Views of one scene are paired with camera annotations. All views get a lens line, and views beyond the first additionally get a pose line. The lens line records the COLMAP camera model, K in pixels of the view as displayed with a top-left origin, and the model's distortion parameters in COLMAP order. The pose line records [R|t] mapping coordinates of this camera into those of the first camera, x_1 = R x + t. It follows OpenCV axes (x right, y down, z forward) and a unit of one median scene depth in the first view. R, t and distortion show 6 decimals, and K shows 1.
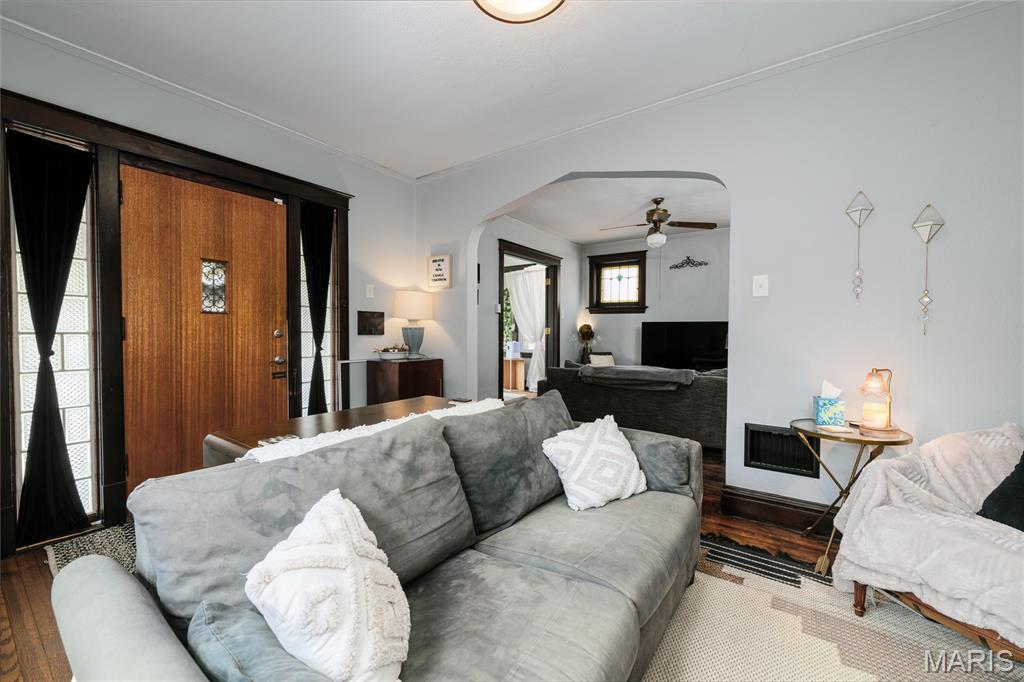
lens RADIAL K [[407.7, 0, 512.2], [0, 407.7, 339.4], [0, 0, 1]] dist [-0.000680, 0.000085]
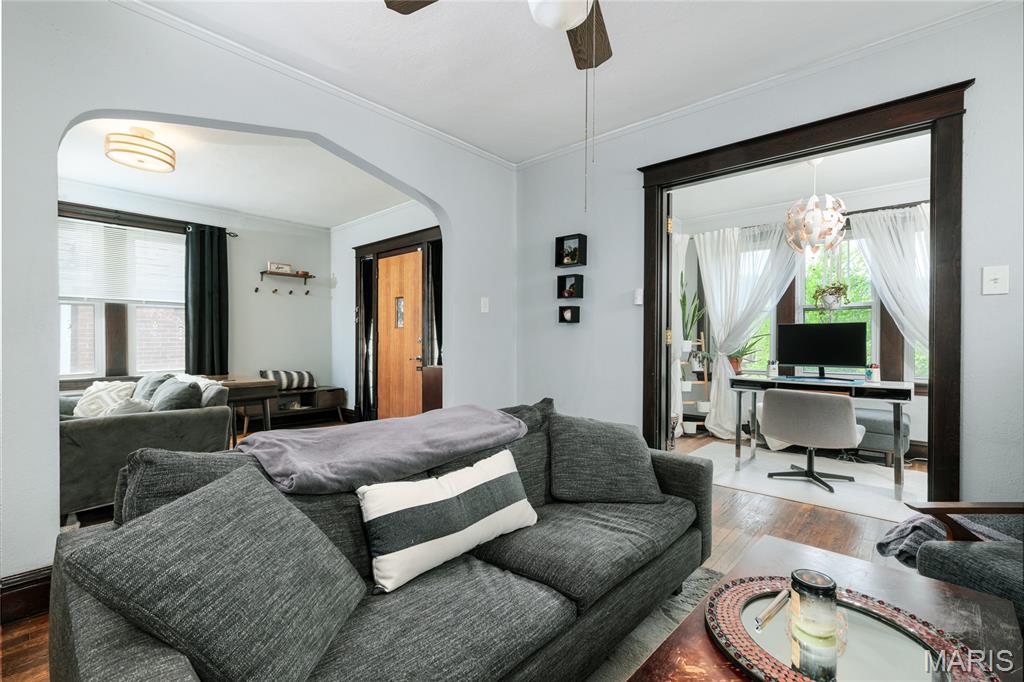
lens RADIAL K [[460.0, 0, 510.7], [0, 460.0, 338.0], [0, 0, 1]] dist [-0.001677, -0.000854]
pose [[-0.126557, -0.005686, -0.991943, 0.459212], [-0.024965, 0.999685, -0.002545, -0.011368], [0.991645, 0.024442, -0.126659, 0.700050]]
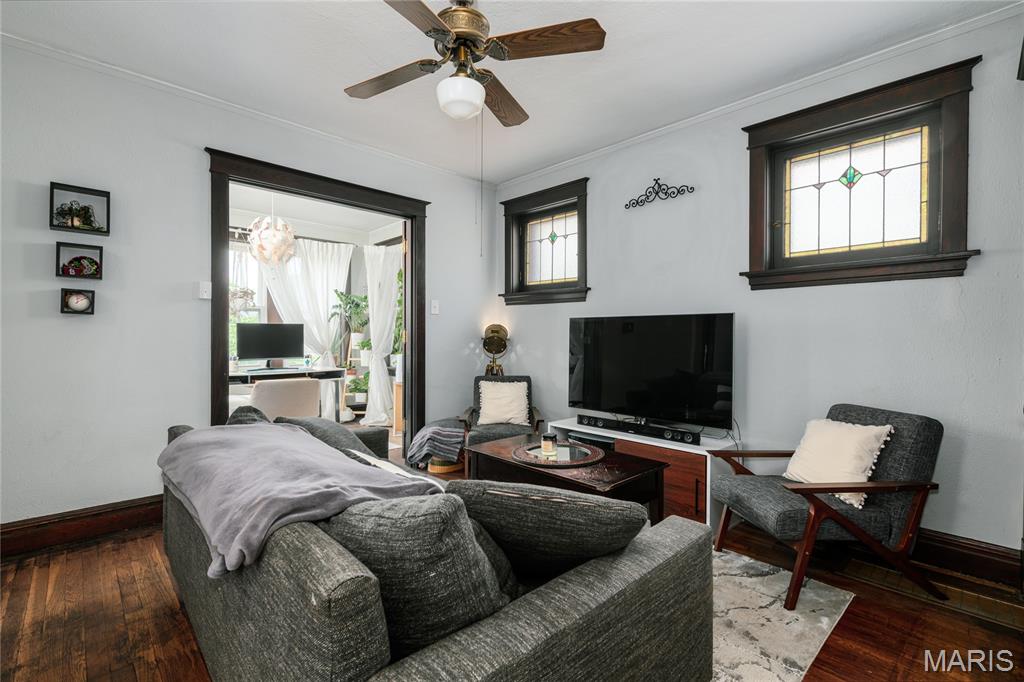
lens RADIAL K [[460.0, 0, 510.7], [0, 460.0, 338.0], [0, 0, 1]] dist [-0.001677, -0.000854]
pose [[0.983194, -0.000997, -0.182559, 0.331283], [-0.002489, 0.999819, -0.018863, -0.006871], [0.182545, 0.019001, 0.983014, 0.409101]]
